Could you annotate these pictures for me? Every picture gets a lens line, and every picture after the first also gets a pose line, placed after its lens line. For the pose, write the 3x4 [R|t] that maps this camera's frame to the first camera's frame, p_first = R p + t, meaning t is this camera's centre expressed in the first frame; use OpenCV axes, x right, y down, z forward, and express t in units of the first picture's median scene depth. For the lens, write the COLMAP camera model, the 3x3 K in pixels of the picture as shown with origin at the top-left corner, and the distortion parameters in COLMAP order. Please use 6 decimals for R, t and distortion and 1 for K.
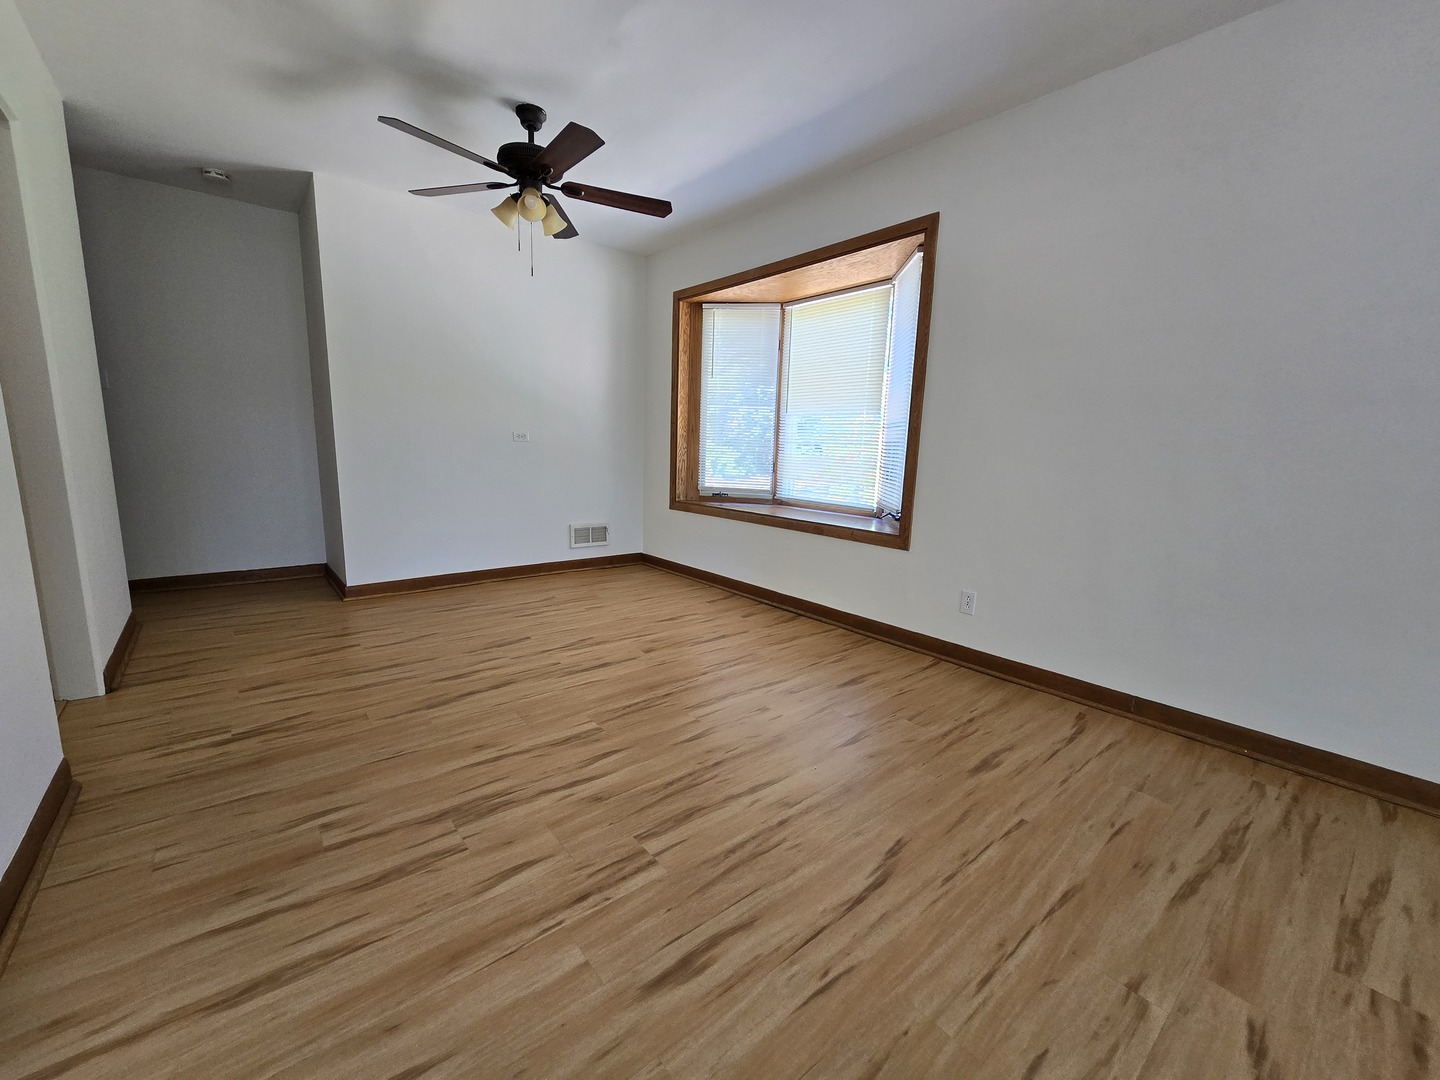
lens RADIAL K [[587.8, 0, 715.3], [0, 587.8, 550.9], [0, 0, 1]] dist [-0.000712, -0.001125]
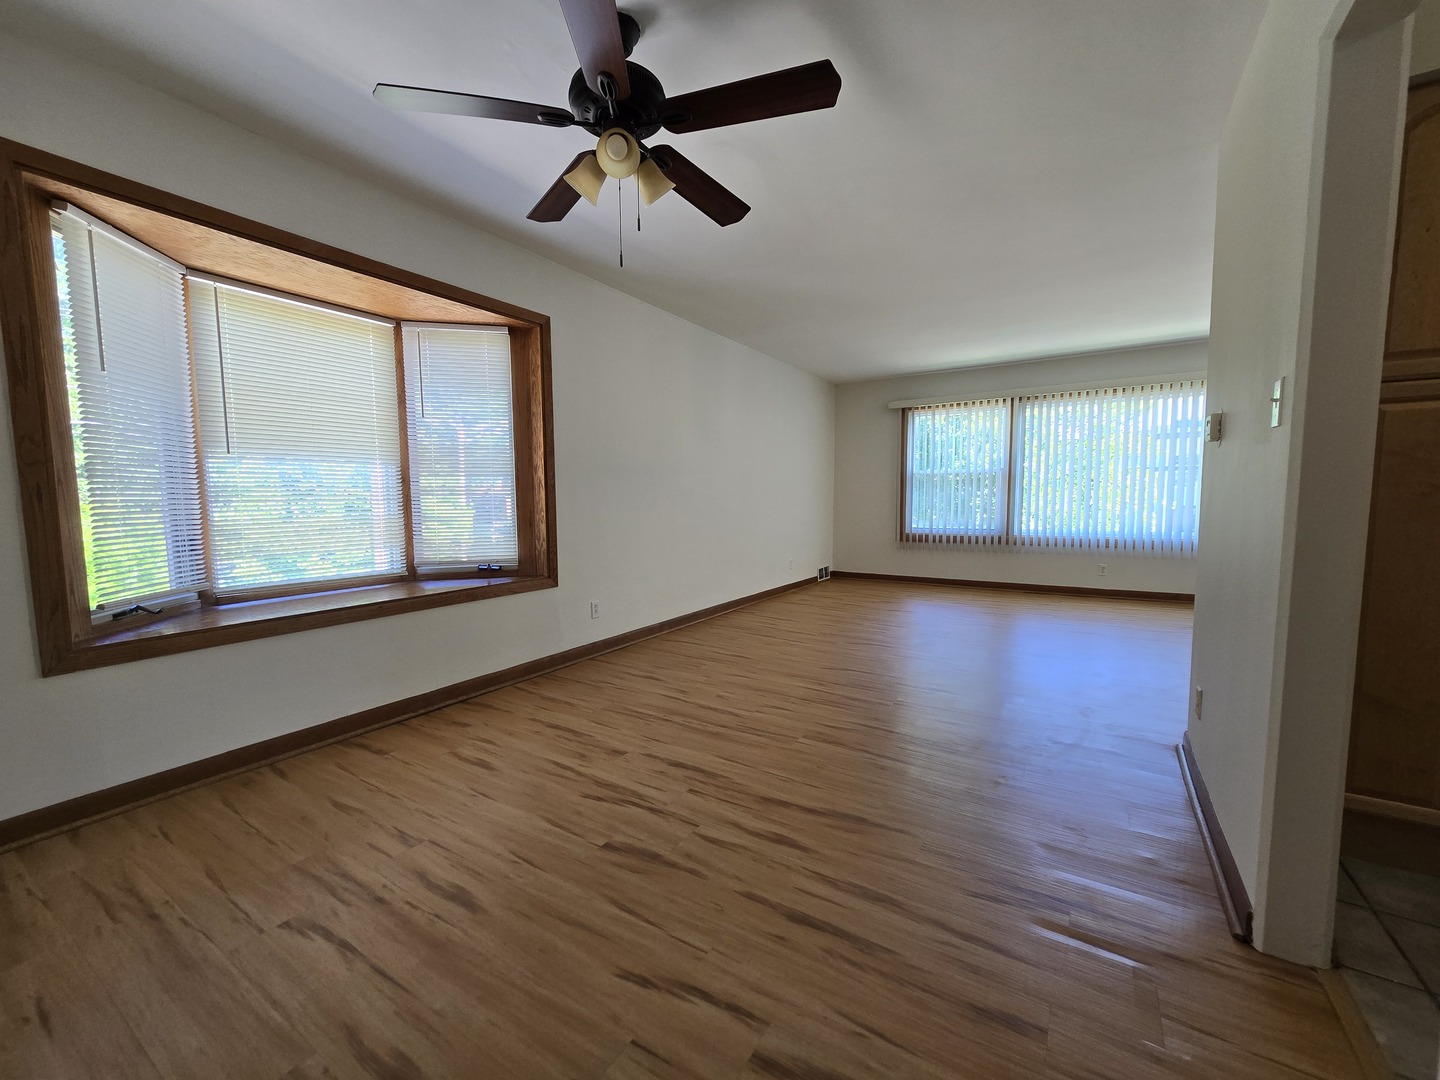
lens RADIAL K [[587.8, 0, 715.3], [0, 587.8, 550.9], [0, 0, 1]] dist [-0.000712, -0.001125]
pose [[-0.314441, -0.114672, 0.942325, -0.805760], [0.164861, 0.970995, 0.173173, -0.203711], [-0.934852, 0.209806, -0.286416, 0.930413]]
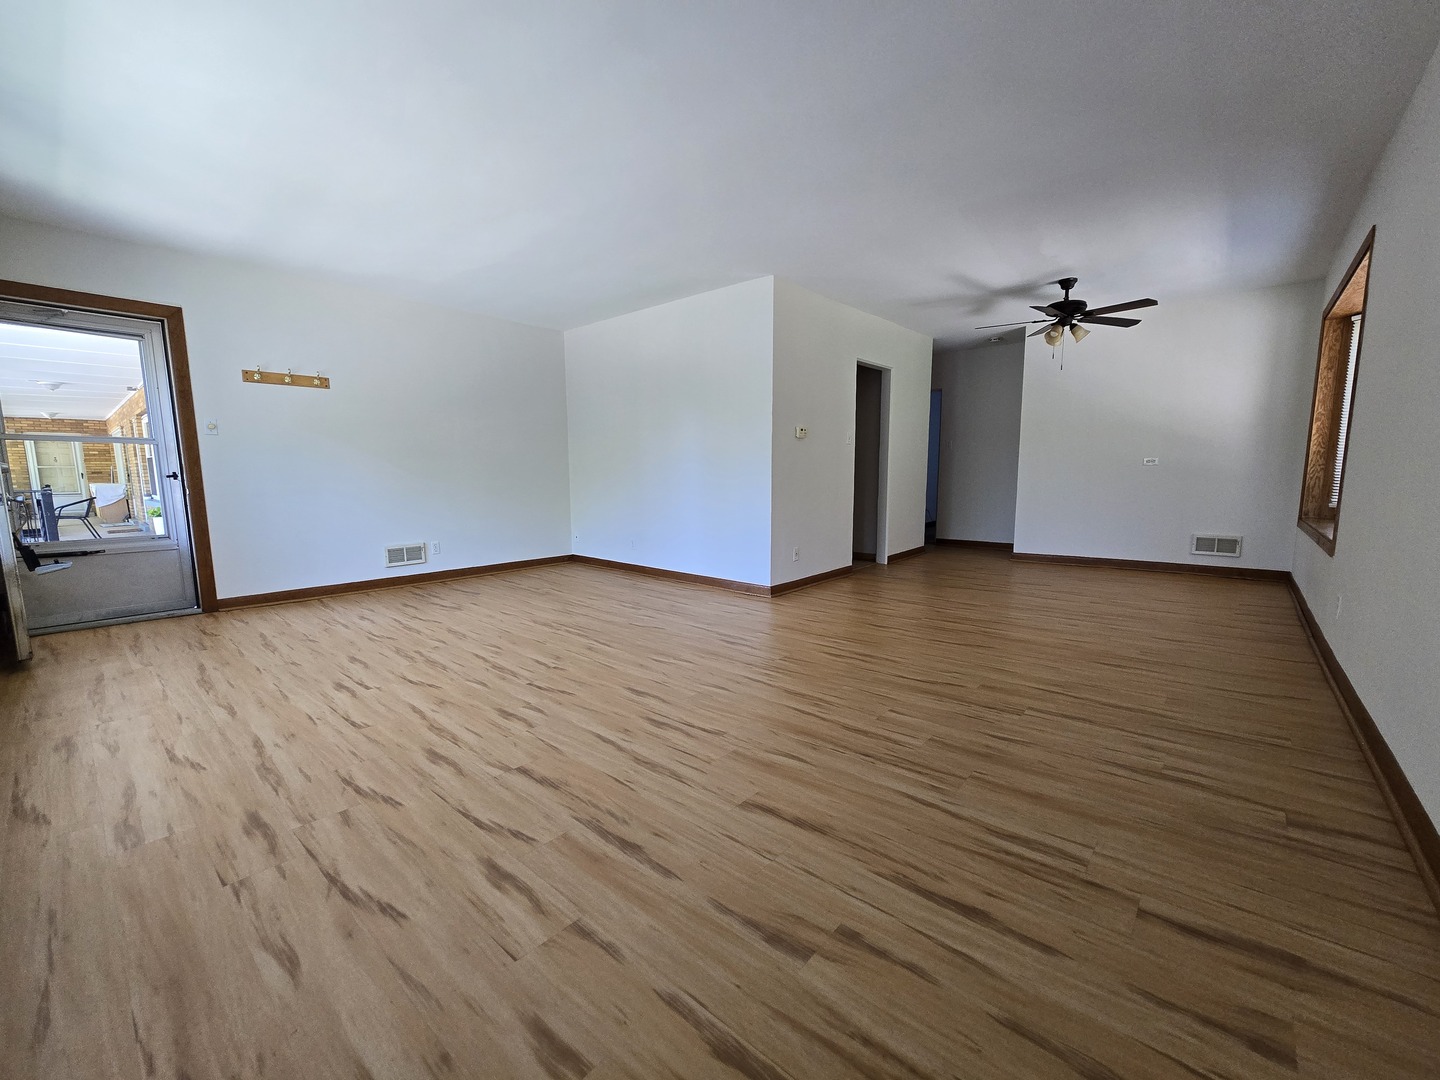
lens RADIAL K [[587.8, 0, 715.3], [0, 587.8, 550.9], [0, 0, 1]] dist [-0.000712, -0.001125]
pose [[0.163072, 0.099413, -0.981593, 1.030719], [-0.160853, 0.984278, 0.072962, 0.077064], [0.973413, 0.145994, 0.176499, -0.179514]]
